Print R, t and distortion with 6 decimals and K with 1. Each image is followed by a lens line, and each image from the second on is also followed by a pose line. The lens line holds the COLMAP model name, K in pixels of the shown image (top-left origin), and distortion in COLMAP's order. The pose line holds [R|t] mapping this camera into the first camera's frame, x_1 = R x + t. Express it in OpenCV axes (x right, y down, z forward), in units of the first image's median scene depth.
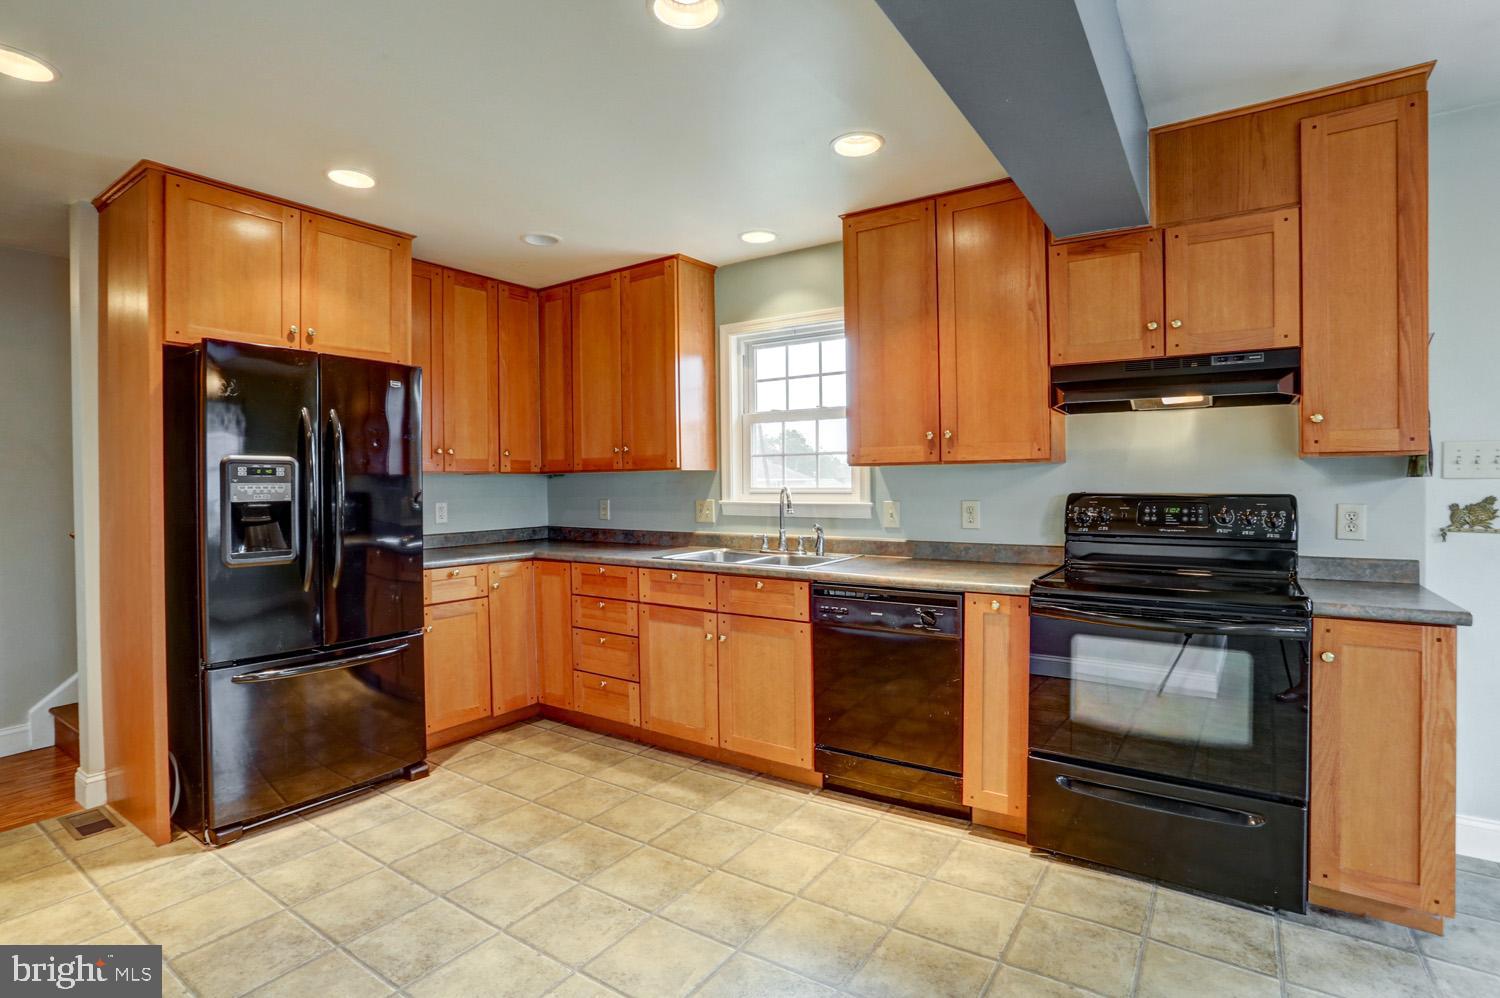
lens RADIAL K [[728.7, 0, 744.6], [0, 728.7, 489.5], [0, 0, 1]] dist [-0.052636, 0.014555]
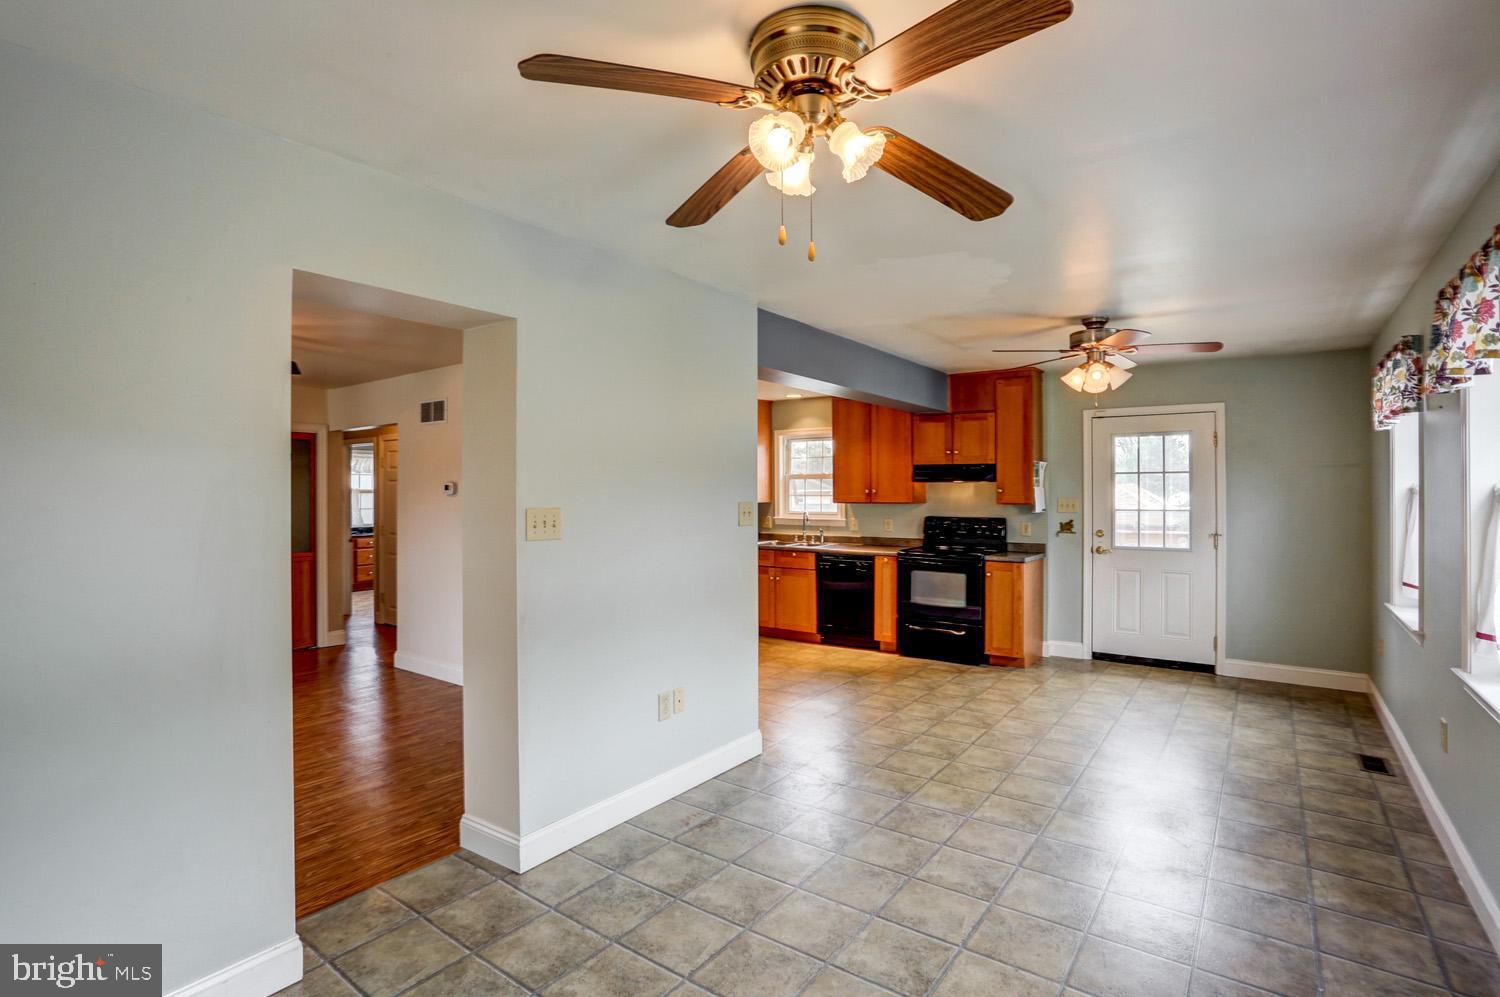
lens RADIAL K [[728.7, 0, 748.3], [0, 728.7, 492.5], [0, 0, 1]] dist [-0.052636, 0.014555]
pose [[0.999596, 0.006194, -0.027728, -0.064271], [-0.006380, 0.999958, -0.006592, -0.052171], [0.027686, 0.006767, 0.999594, -1.367622]]
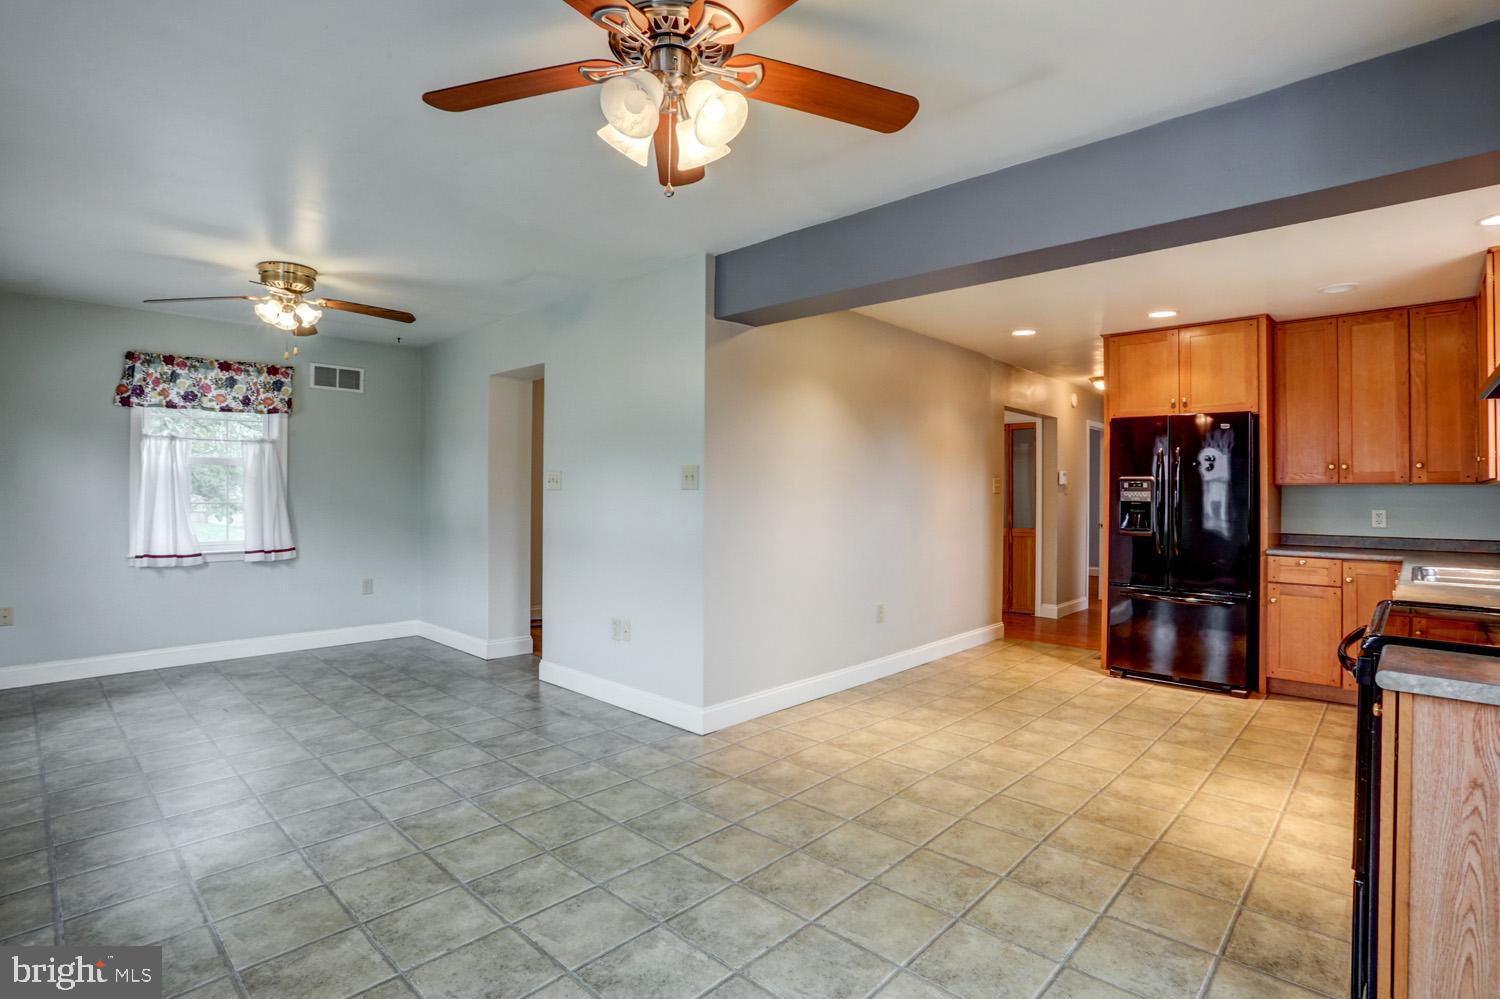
lens RADIAL K [[728.7, 0, 764.0], [0, 728.7, 491.7], [0, 0, 1]] dist [-0.052636, 0.014555]
pose [[-0.141622, 0.008073, -0.989888, 1.162258], [-0.011192, 0.999890, 0.009756, -0.014195], [0.989858, 0.012461, -0.141516, 0.268039]]
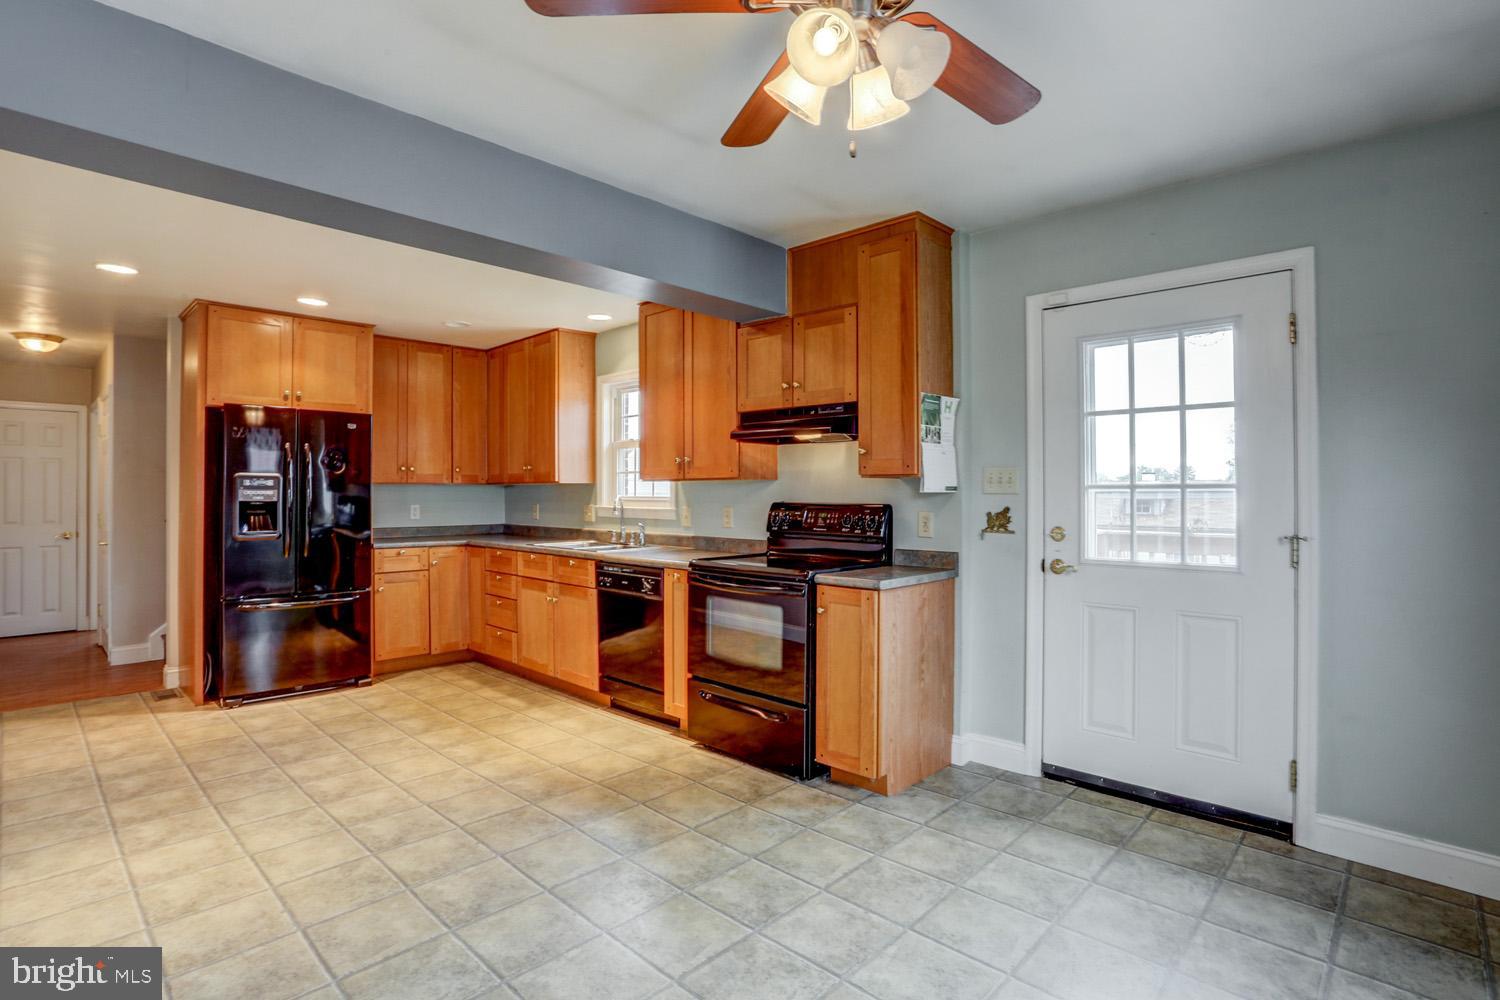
lens RADIAL K [[728.7, 0, 743.5], [0, 728.7, 490.3], [0, 0, 1]] dist [-0.052636, 0.014555]
pose [[0.986595, 0.008945, -0.162945, 0.610134], [-0.011126, 0.999860, -0.012474, 0.000380], [0.162811, 0.014119, 0.986556, -0.386363]]
